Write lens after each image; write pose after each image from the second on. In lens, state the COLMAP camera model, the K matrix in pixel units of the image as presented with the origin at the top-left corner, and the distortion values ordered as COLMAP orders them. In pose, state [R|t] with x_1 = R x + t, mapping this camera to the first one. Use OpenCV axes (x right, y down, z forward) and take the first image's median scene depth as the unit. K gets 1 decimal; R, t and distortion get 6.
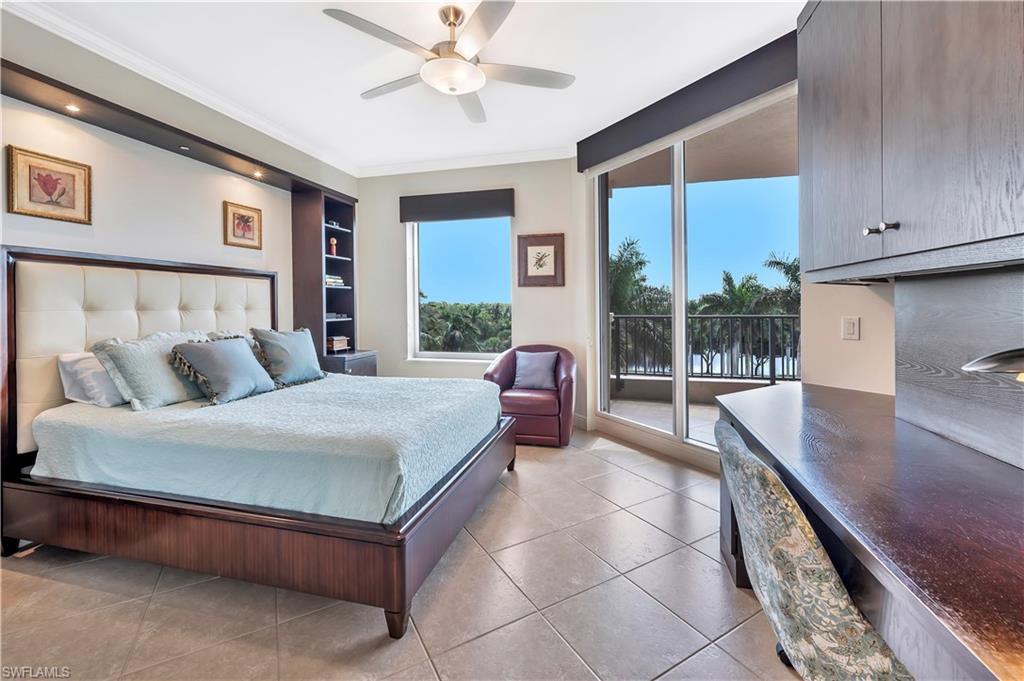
lens RADIAL K [[427.0, 0, 488.3], [0, 427.0, 323.4], [0, 0, 1]] dist [-0.001869, -0.000373]
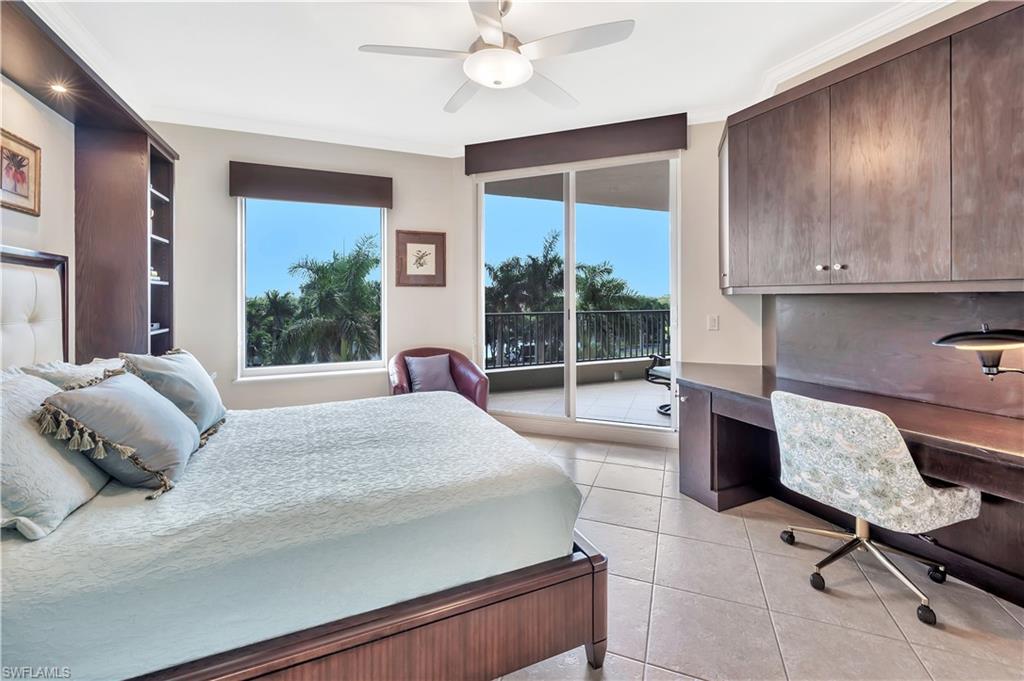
lens RADIAL K [[443.0, 0, 513.6], [0, 443.0, 307.7], [0, 0, 1]] dist [0.000955, 0.000177]
pose [[0.775913, -0.011743, 0.630731, -0.341371], [0.027284, 0.999516, -0.014956, -0.019622], [-0.630250, 0.028814, 0.775858, 0.114429]]
